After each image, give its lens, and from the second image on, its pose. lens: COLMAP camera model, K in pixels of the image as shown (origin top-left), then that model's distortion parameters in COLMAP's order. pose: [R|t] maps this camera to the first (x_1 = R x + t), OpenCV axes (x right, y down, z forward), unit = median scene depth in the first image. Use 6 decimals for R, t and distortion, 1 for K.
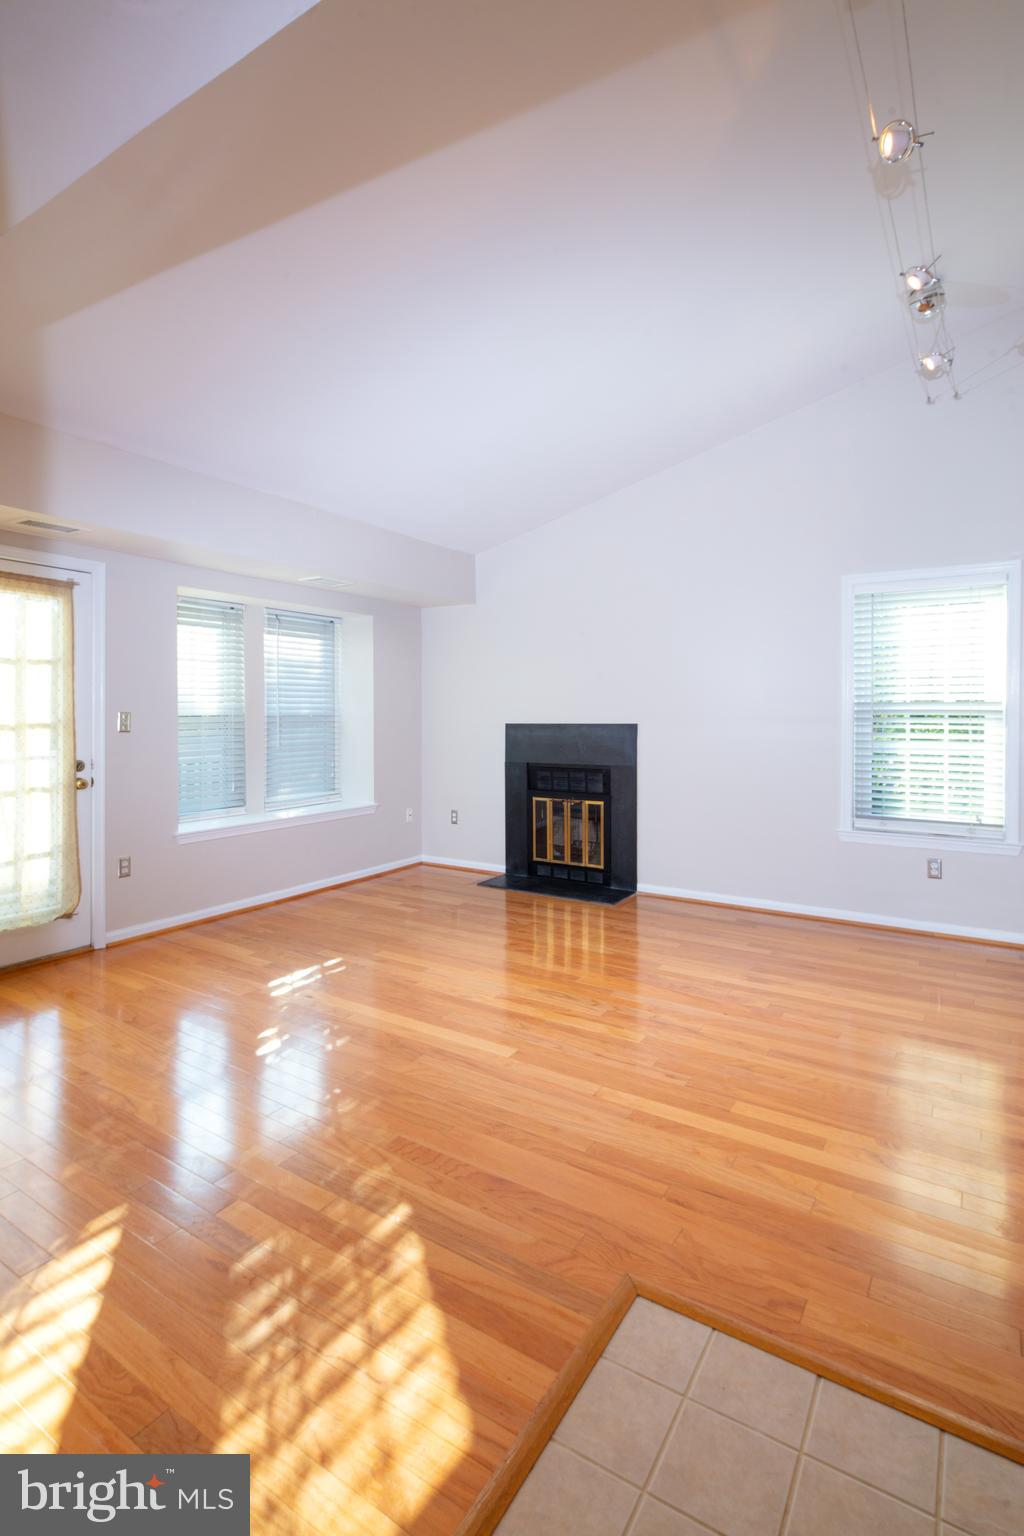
lens RADIAL K [[745.9, 0, 506.0], [0, 745.9, 722.8], [0, 0, 1]] dist [0.003677, -0.004988]
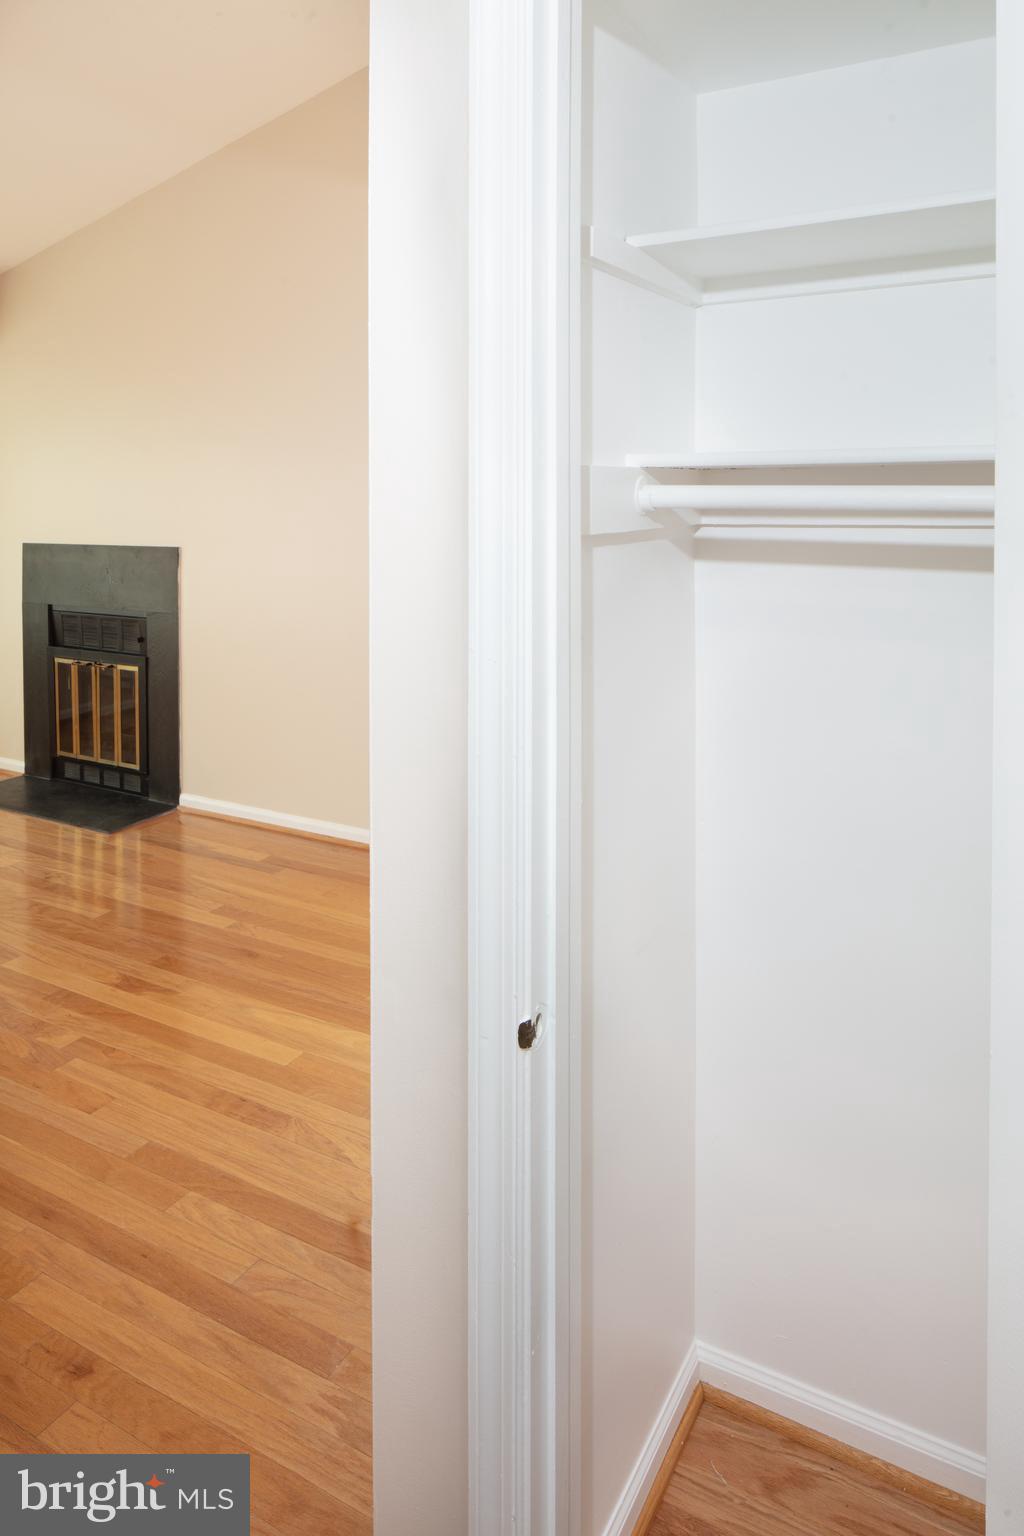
lens RADIAL K [[1036.6, 0, 498.9], [0, 1036.6, 510.9], [0, 0, 1]] dist [-0.007522, -0.010817]
pose [[0.998460, -0.003446, 0.055378, 0.389769], [0.003090, 0.999974, 0.006516, -0.033843], [-0.055399, -0.006335, 0.998444, 0.087811]]
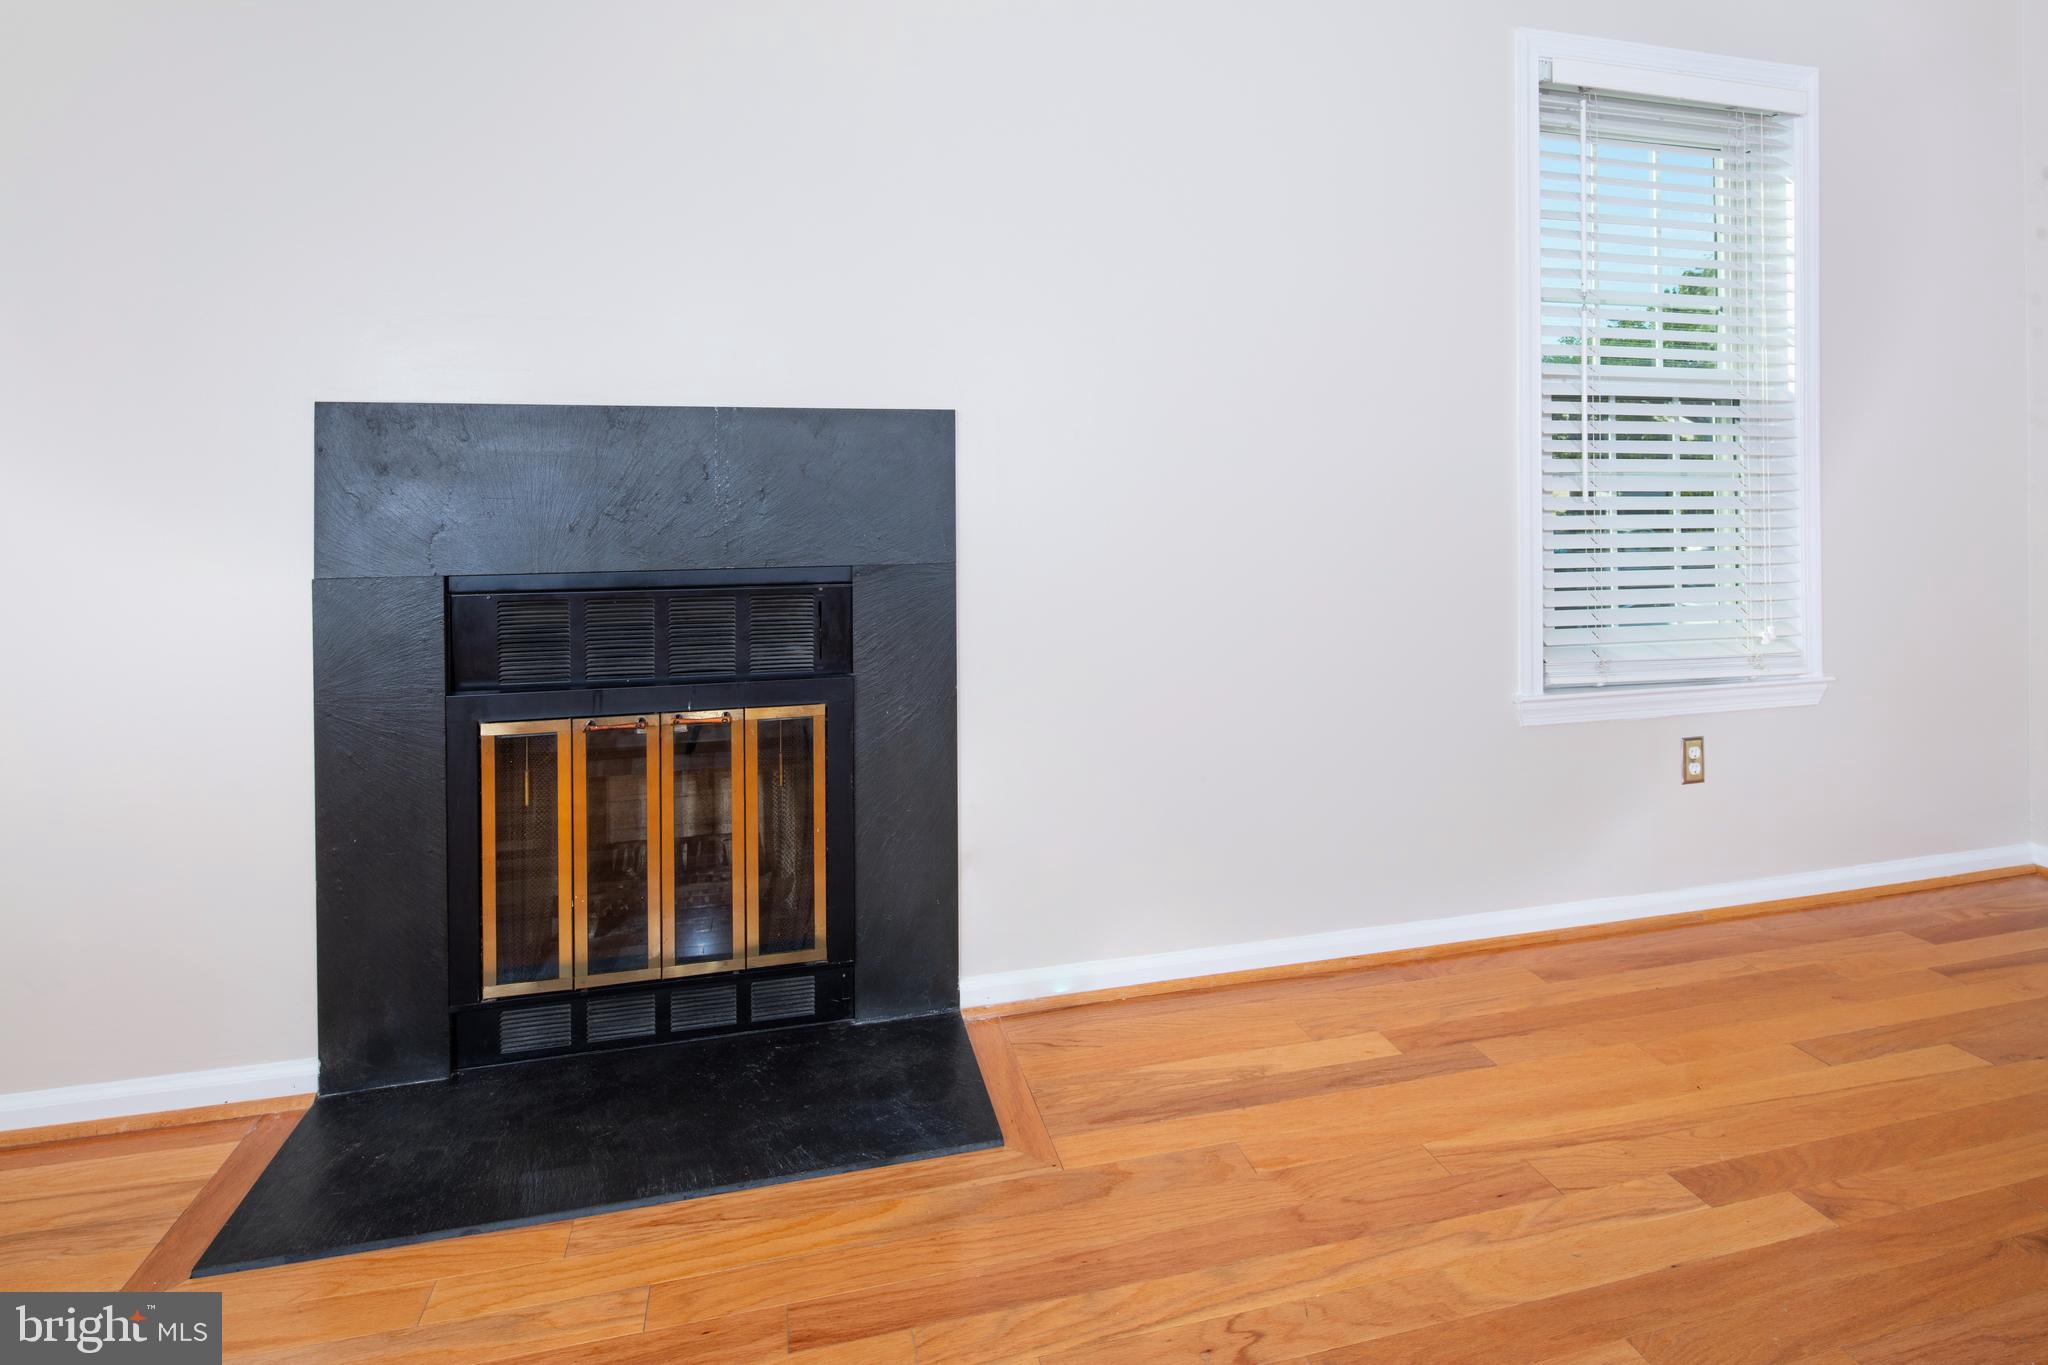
lens RADIAL K [[994.5, 0, 1021.7], [0, 994.5, 491.1], [0, 0, 1]] dist [0.003677, -0.004988]
pose [[0.683074, -0.005057, 0.730332, -0.076637], [0.010545, 0.999940, -0.002938, 0.032176], [-0.730273, 0.009708, 0.683086, 0.703100]]
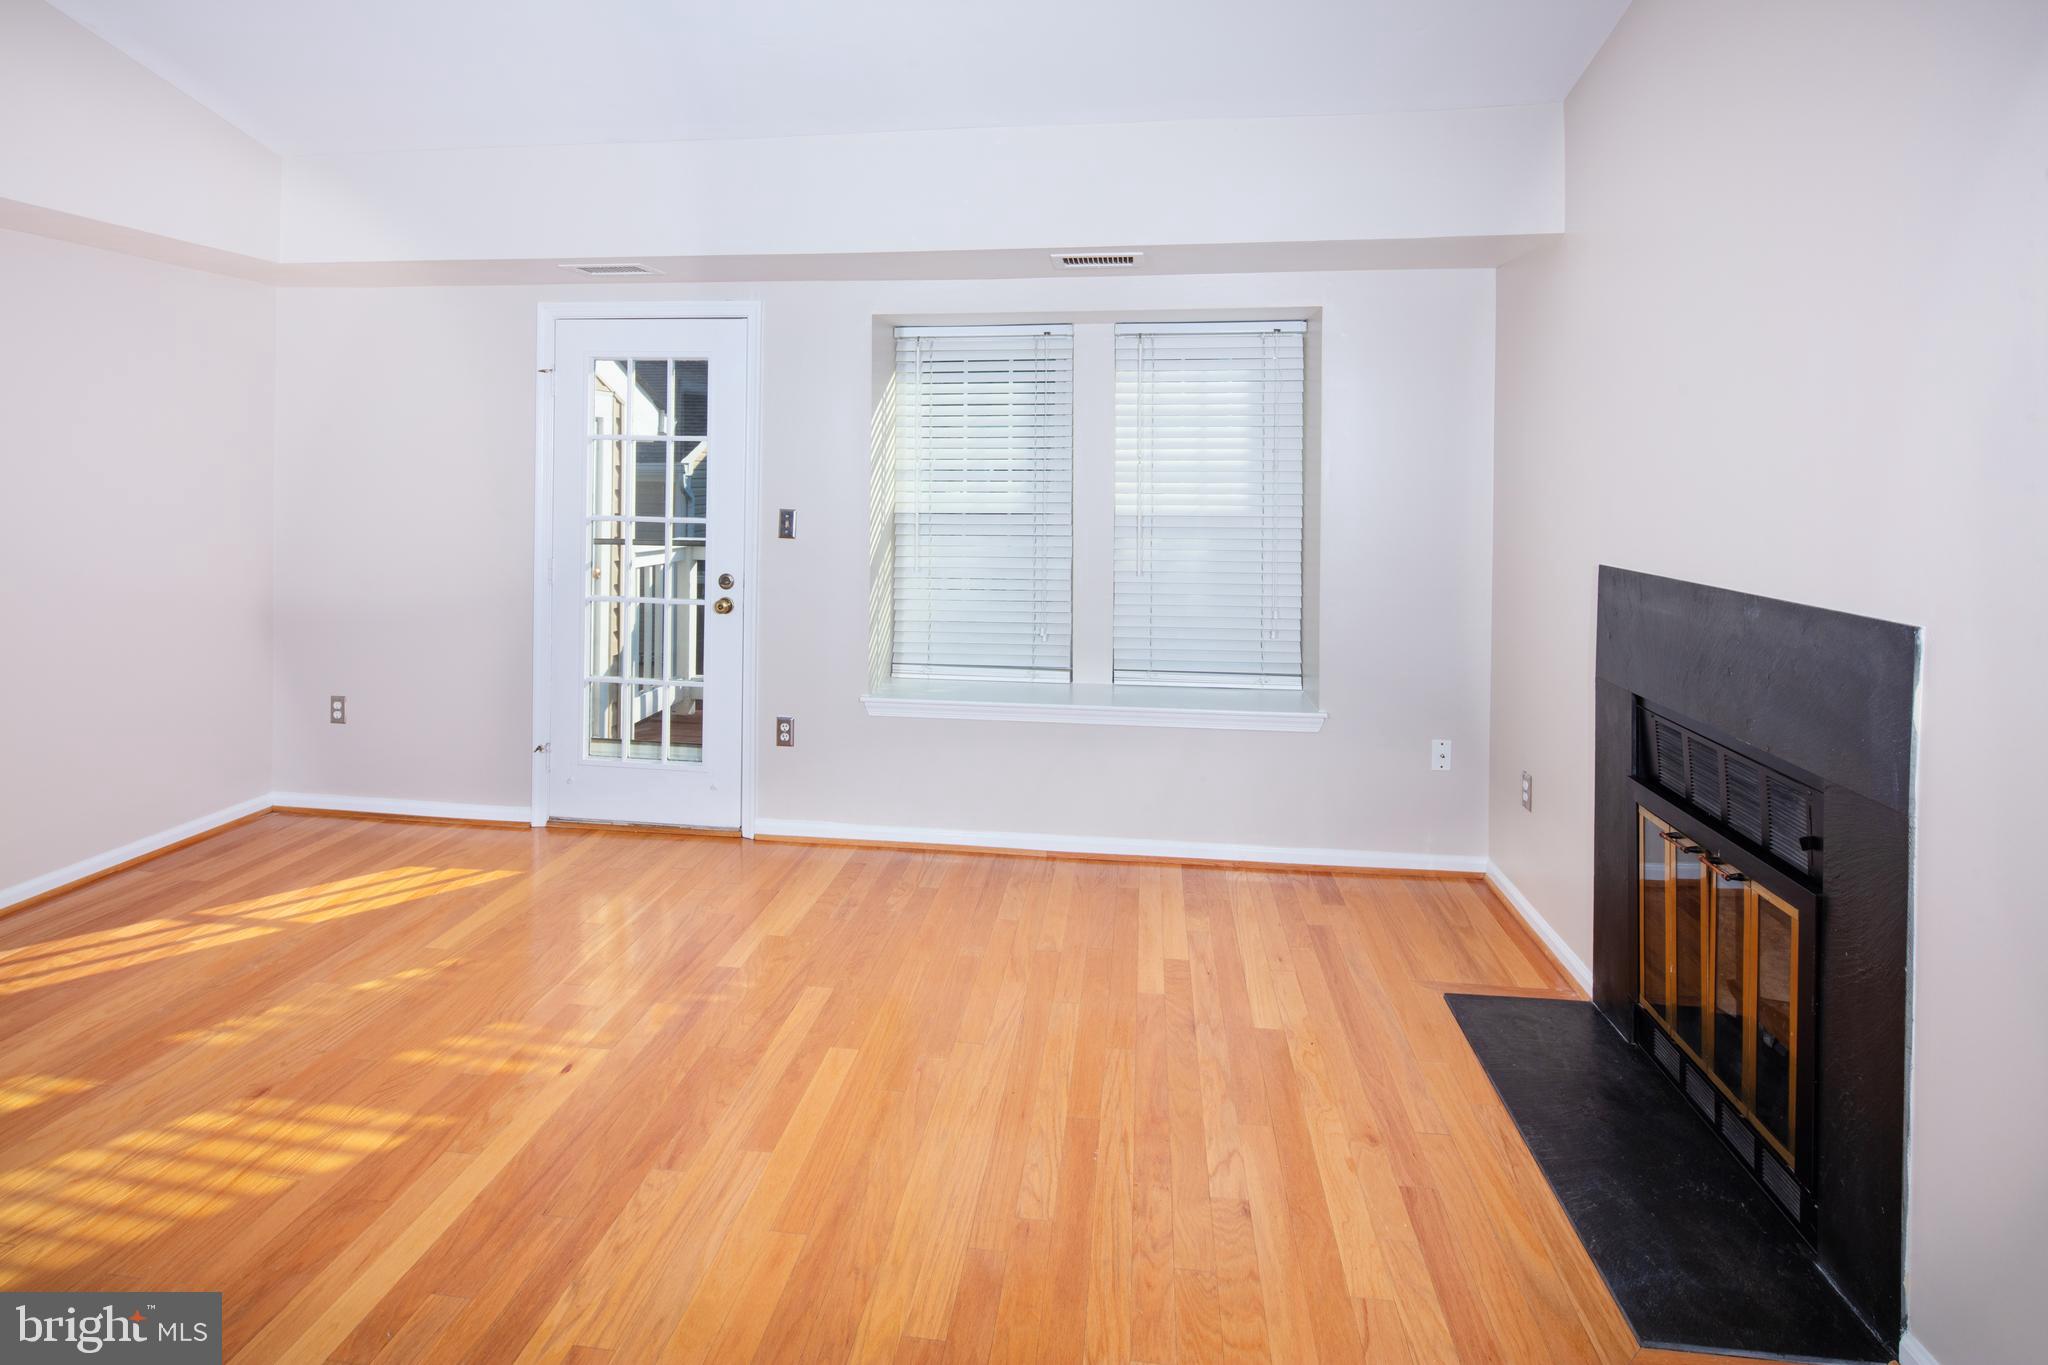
lens RADIAL K [[994.5, 0, 1021.2], [0, 994.5, 473.5], [0, 0, 1]] dist [0.003677, -0.004988]
pose [[0.437204, 0.007458, -0.899331, 0.316956], [-0.017193, 0.999852, -0.000066, -0.039025], [0.899198, 0.015491, 0.437268, 0.602602]]
